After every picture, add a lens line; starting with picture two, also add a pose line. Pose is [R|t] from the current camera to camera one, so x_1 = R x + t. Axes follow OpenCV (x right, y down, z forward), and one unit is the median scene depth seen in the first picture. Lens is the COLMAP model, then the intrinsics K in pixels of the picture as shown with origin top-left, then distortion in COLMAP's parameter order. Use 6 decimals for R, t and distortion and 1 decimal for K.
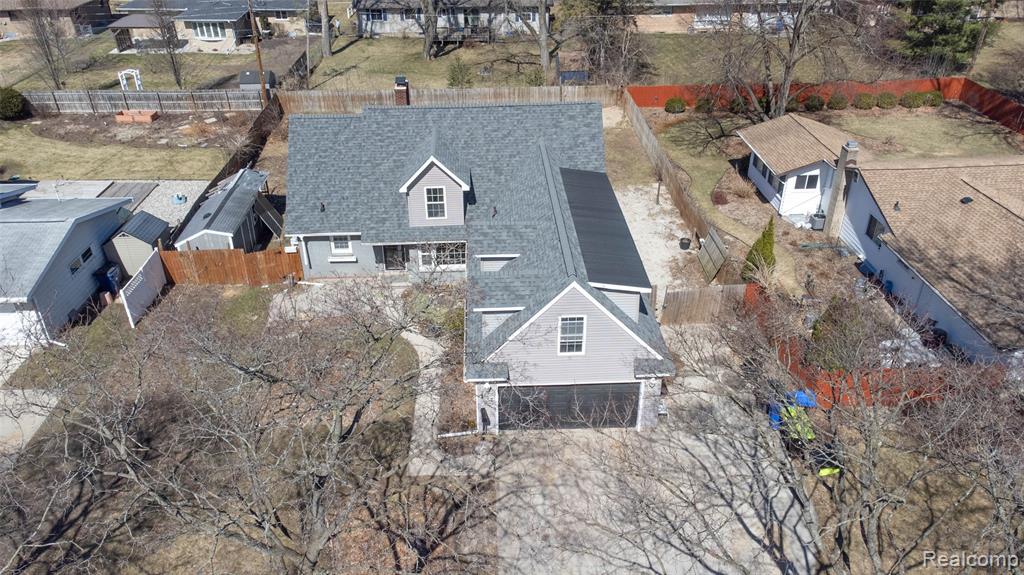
lens RADIAL K [[749.4, 0, 500.9], [0, 749.4, 306.3], [0, 0, 1]] dist [0.055791, 0.001347]
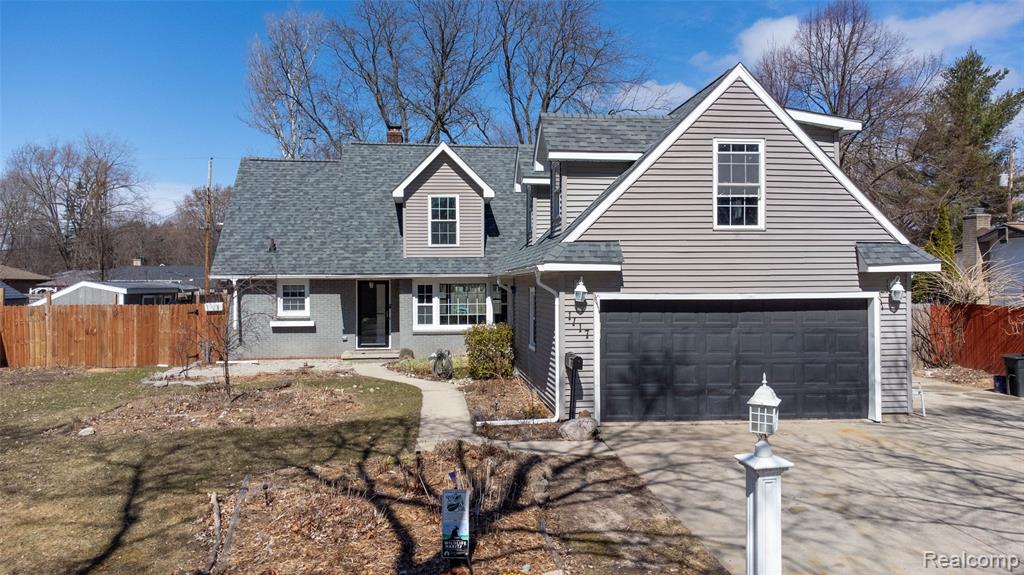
lens RADIAL K [[764.0, 0, 508.6], [0, 764.0, 308.0], [0, 0, 1]] dist [0.008989, 0.076440]
pose [[0.997107, 0.006545, 0.075733, -0.078862], [0.032852, 0.861340, -0.506966, 0.280095], [-0.068549, 0.507988, 0.858632, 0.432017]]
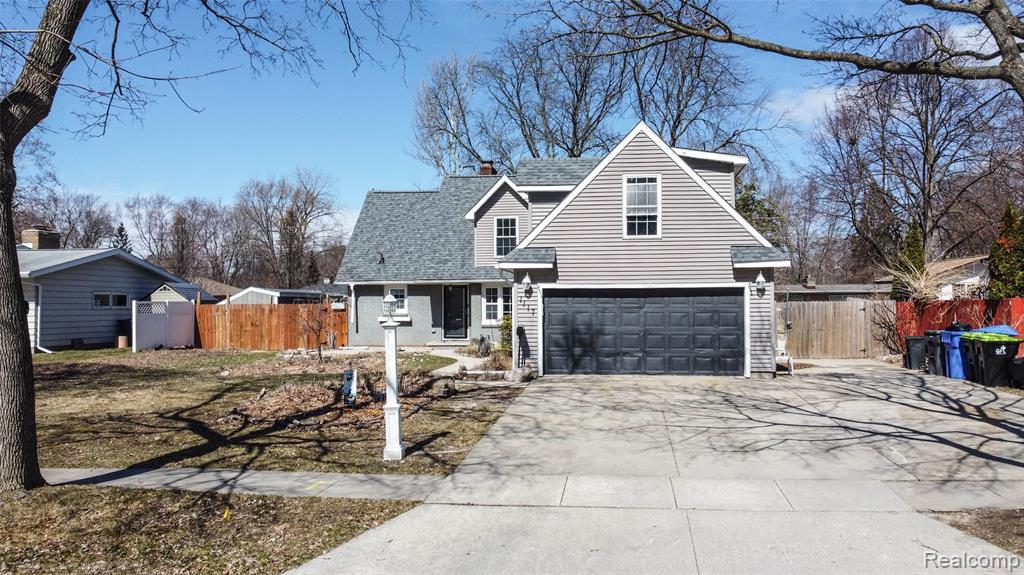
lens RADIAL K [[787.2, 0, 552.2], [0, 787.2, 319.1], [0, 0, 1]] dist [-0.005956, 0.001760]
pose [[0.992569, 0.009641, -0.121297, 0.074460], [-0.071197, 0.854415, -0.514690, 0.397107], [0.098675, 0.519501, 0.848753, 0.282409]]
